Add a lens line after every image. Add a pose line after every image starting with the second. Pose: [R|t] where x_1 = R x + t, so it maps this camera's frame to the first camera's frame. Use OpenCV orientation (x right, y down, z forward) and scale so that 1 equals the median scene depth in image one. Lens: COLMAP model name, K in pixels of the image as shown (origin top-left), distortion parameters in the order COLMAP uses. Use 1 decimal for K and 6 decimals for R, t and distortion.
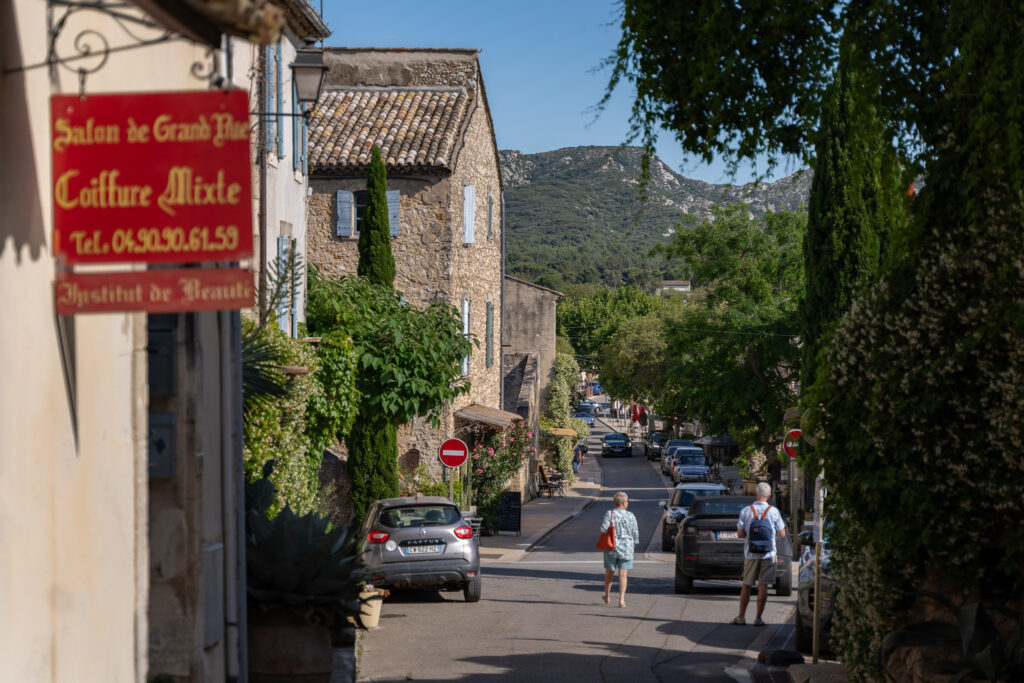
lens RADIAL K [[1822.6, 0, 512.2], [0, 1822.6, 340.9], [0, 0, 1]] dist [0.043710, 0.000000]
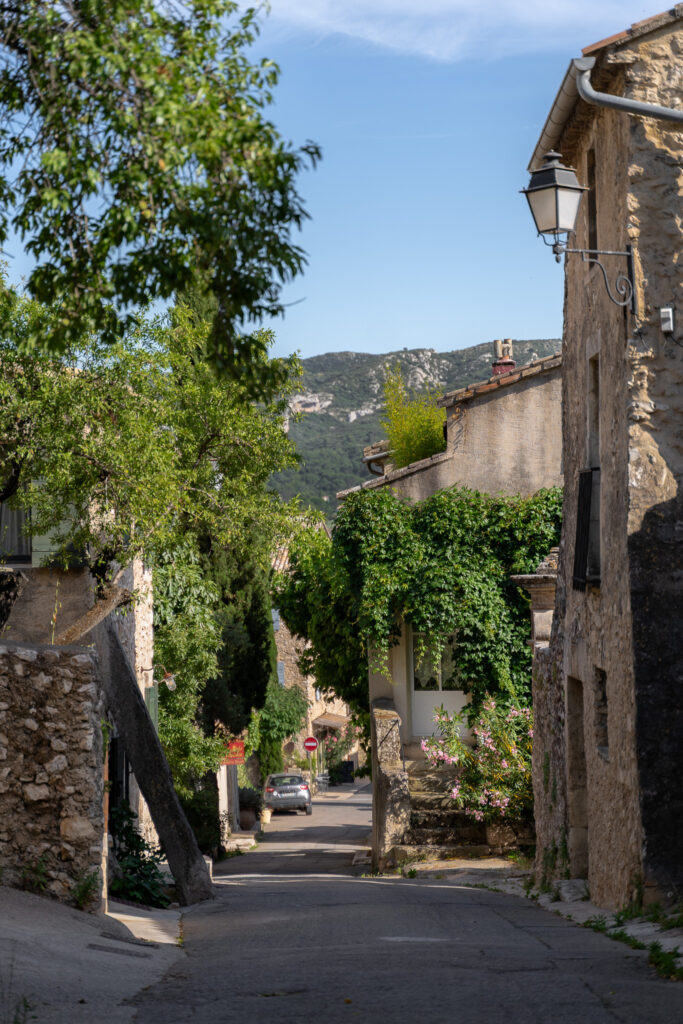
lens RADIAL K [[2211.9, 0, 341.4], [0, 2211.9, 512.4], [0, 0, 1]] dist [-0.074914, 0.000000]
pose [[0.998276, -0.033437, -0.048232, 0.120794], [0.032848, 0.999377, -0.012945, -0.152247], [0.048635, 0.011338, 0.998752, -1.337371]]
